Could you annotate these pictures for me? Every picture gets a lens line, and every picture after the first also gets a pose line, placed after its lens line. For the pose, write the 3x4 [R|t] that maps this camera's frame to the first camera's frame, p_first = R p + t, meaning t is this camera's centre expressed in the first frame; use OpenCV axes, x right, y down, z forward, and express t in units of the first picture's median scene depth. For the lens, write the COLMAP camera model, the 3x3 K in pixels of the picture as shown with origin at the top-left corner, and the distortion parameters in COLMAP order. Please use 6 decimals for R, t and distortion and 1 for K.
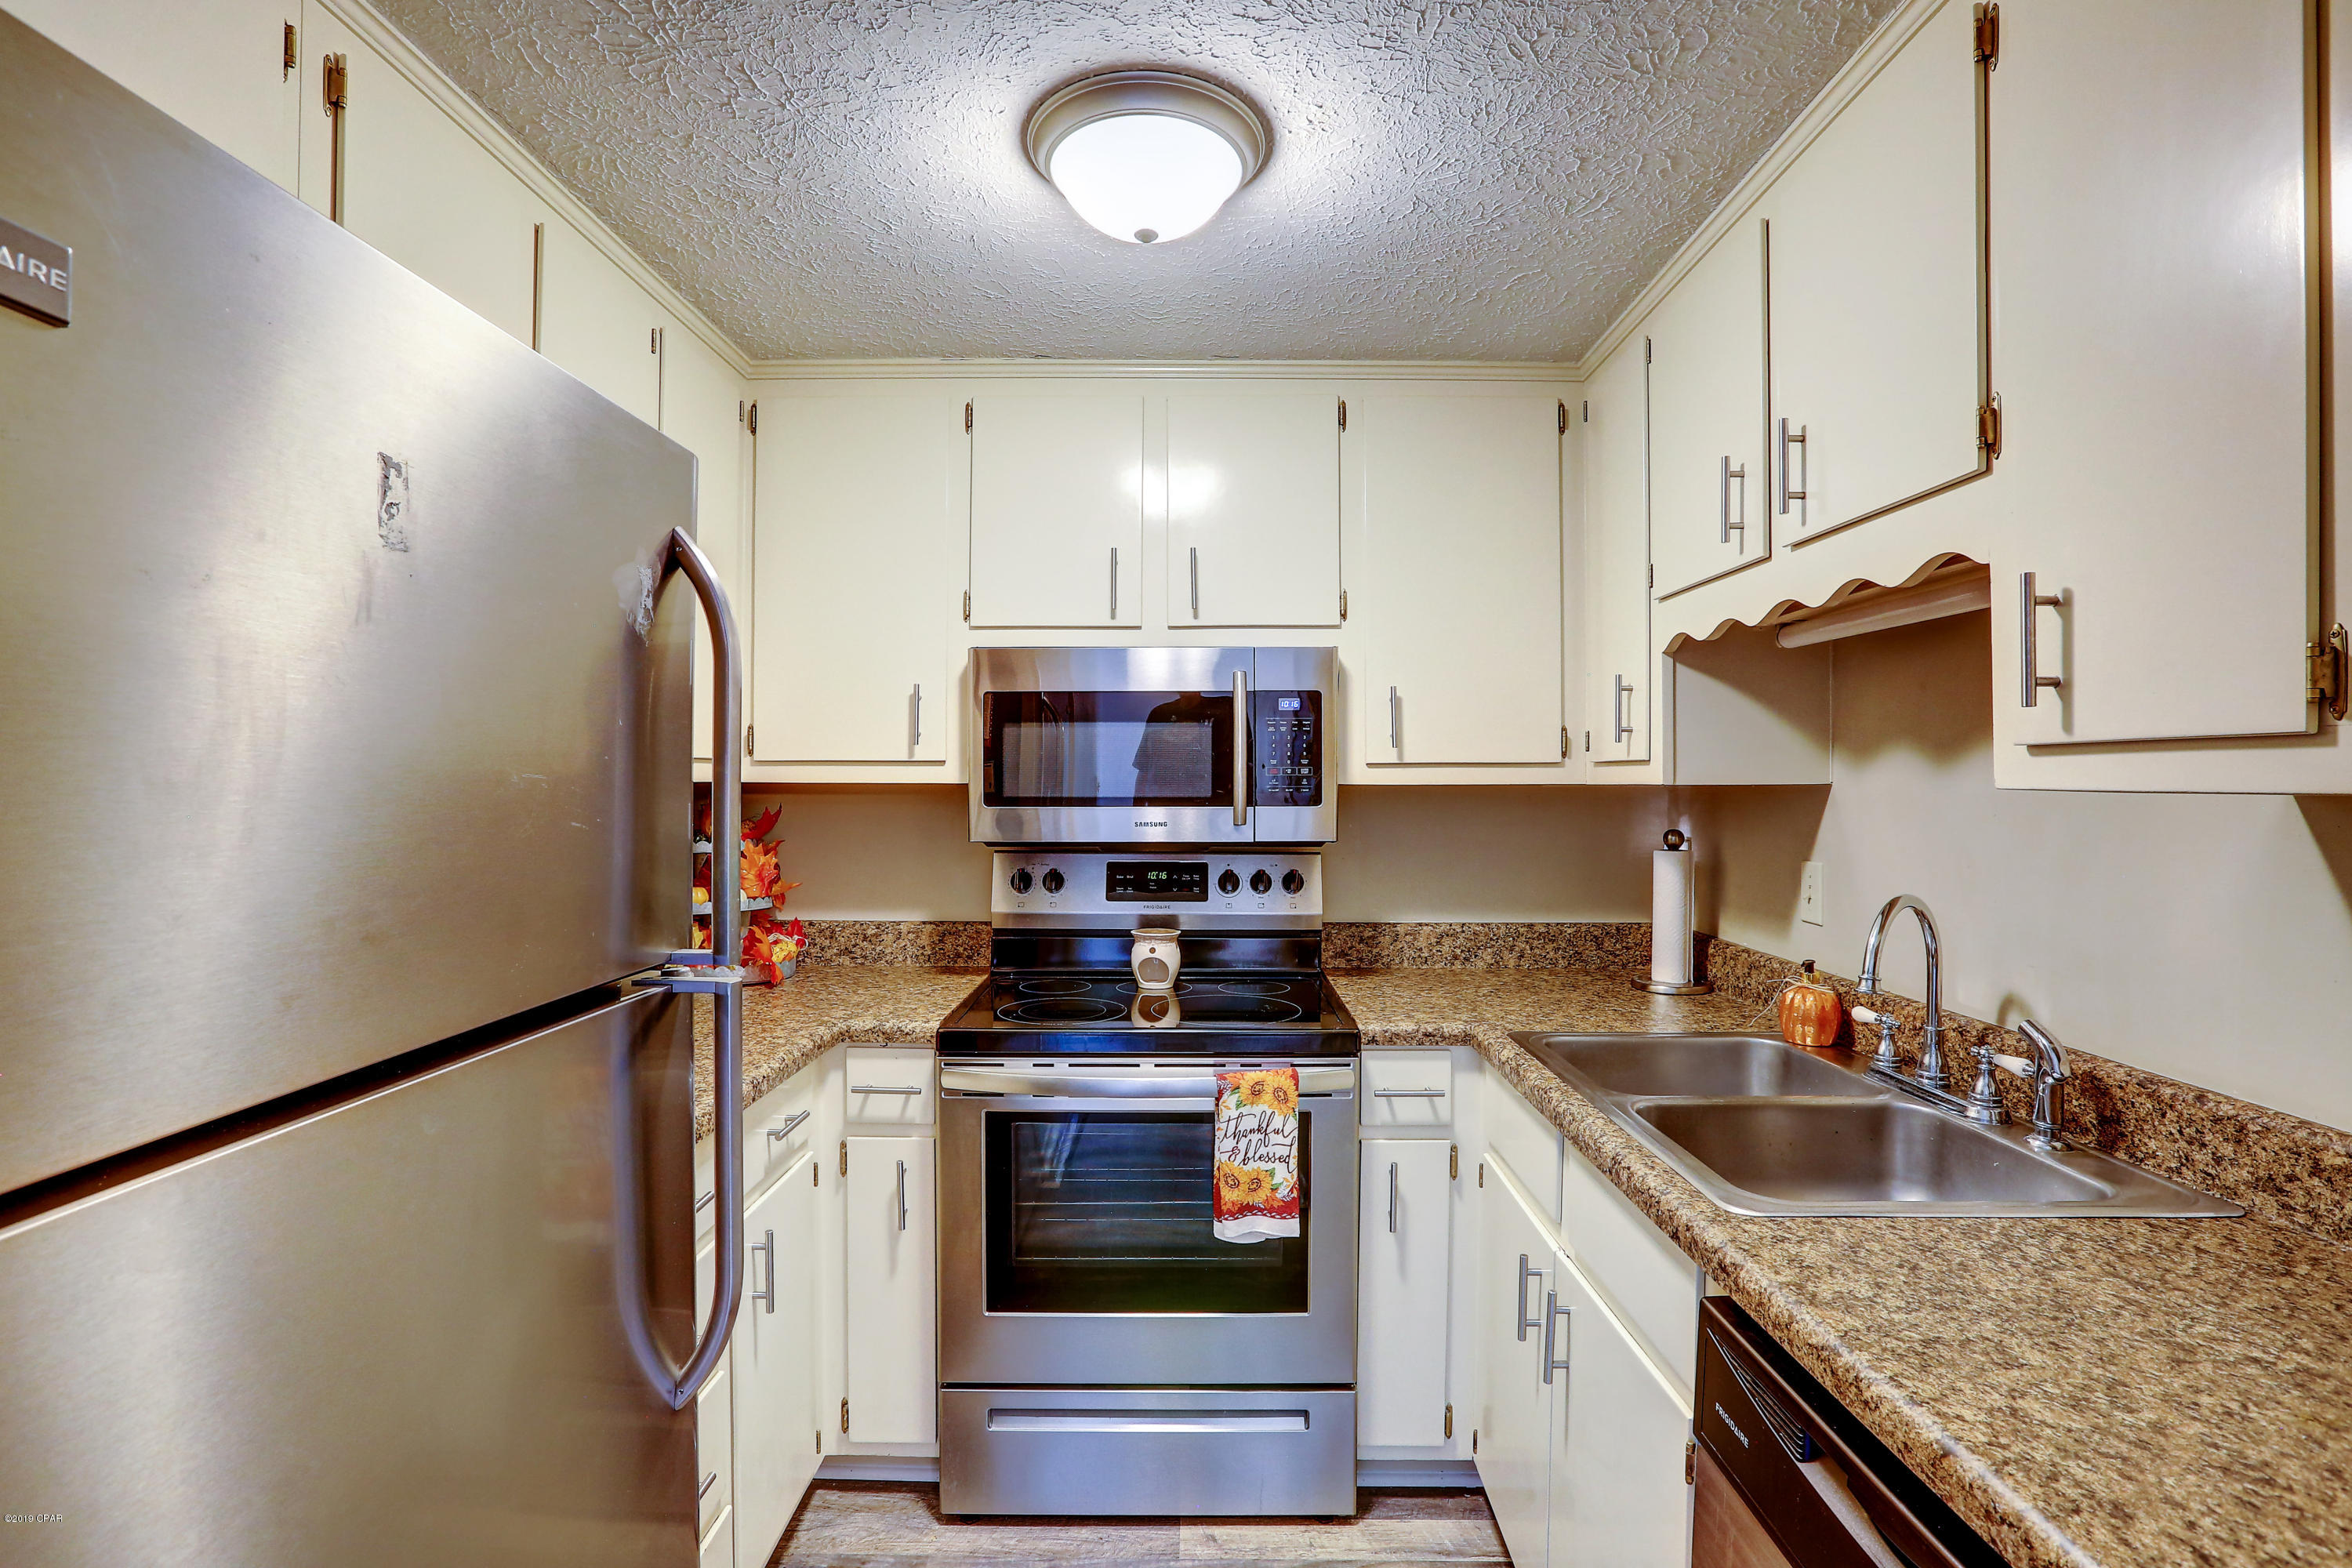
lens RADIAL K [[1068.6, 0, 1177.1], [0, 1068.6, 780.7], [0, 0, 1]] dist [-0.036498, 0.008791]
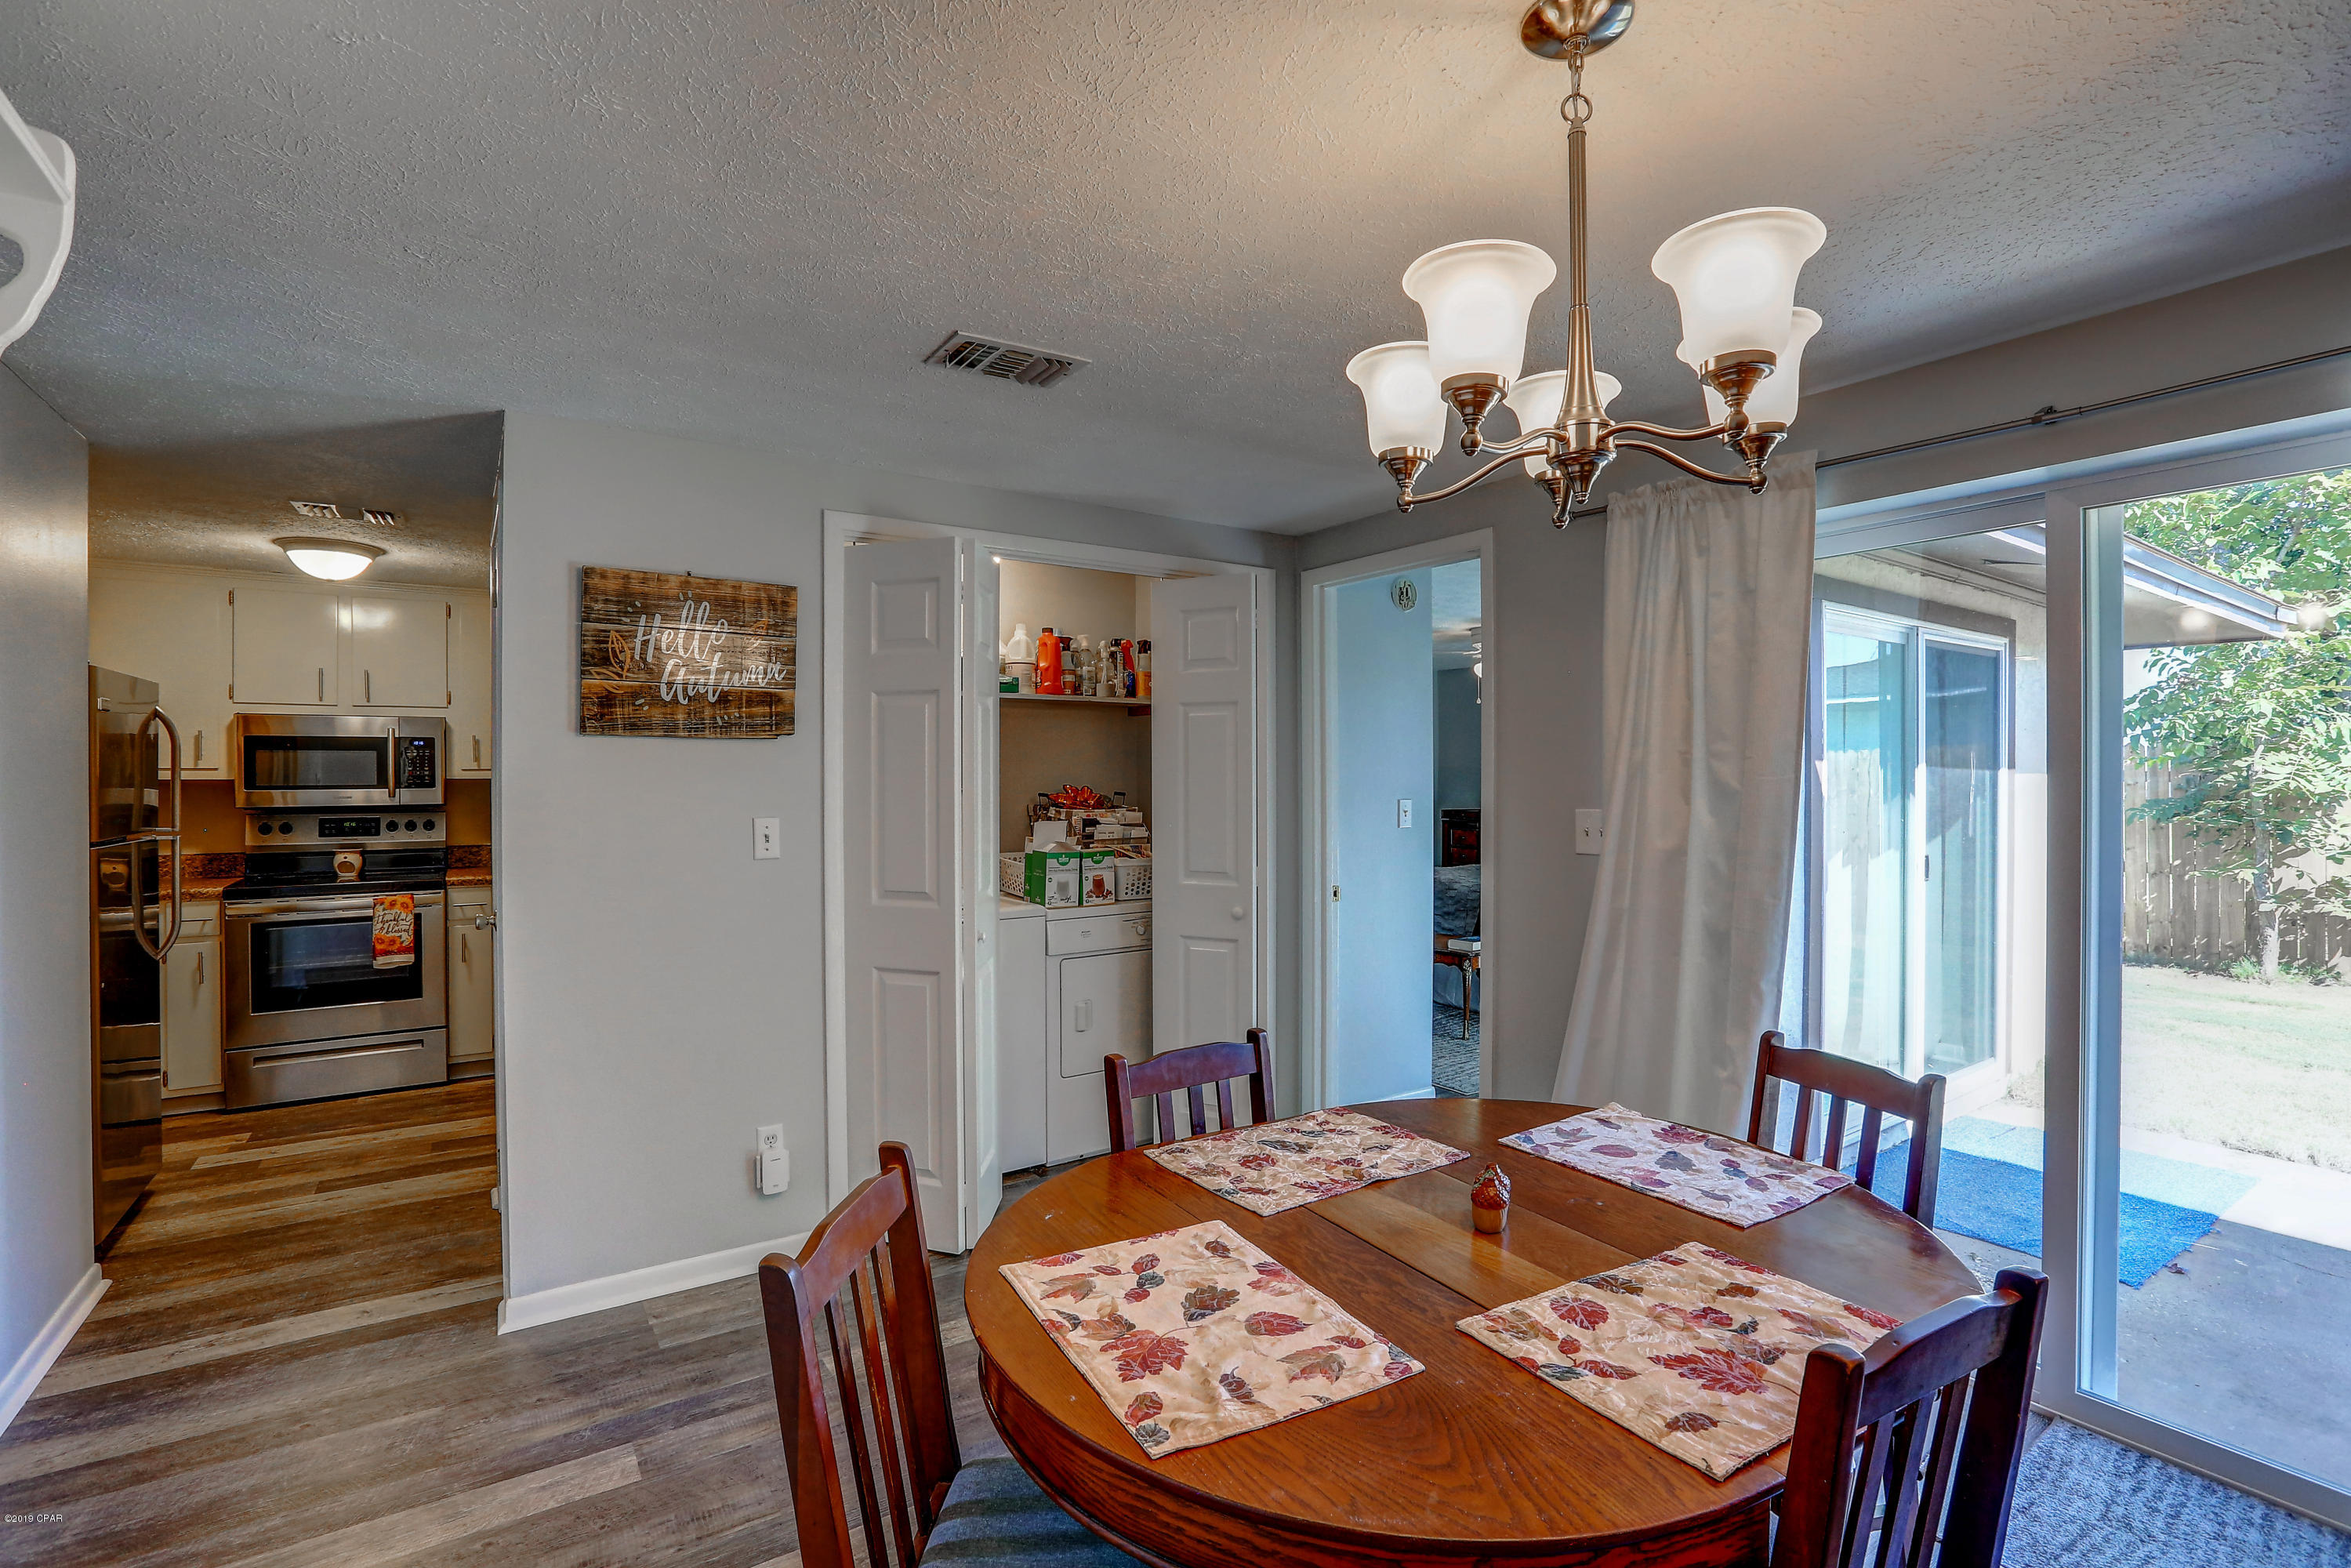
lens RADIAL K [[1068.2, 0, 1174.6], [0, 1068.2, 784.0], [0, 0, 1]] dist [-0.036498, 0.008791]
pose [[0.824176, -0.006229, 0.566300, 0.165986], [0.005109, 0.999981, 0.003564, 0.015038], [-0.566311, -0.000044, 0.824191, -1.728038]]
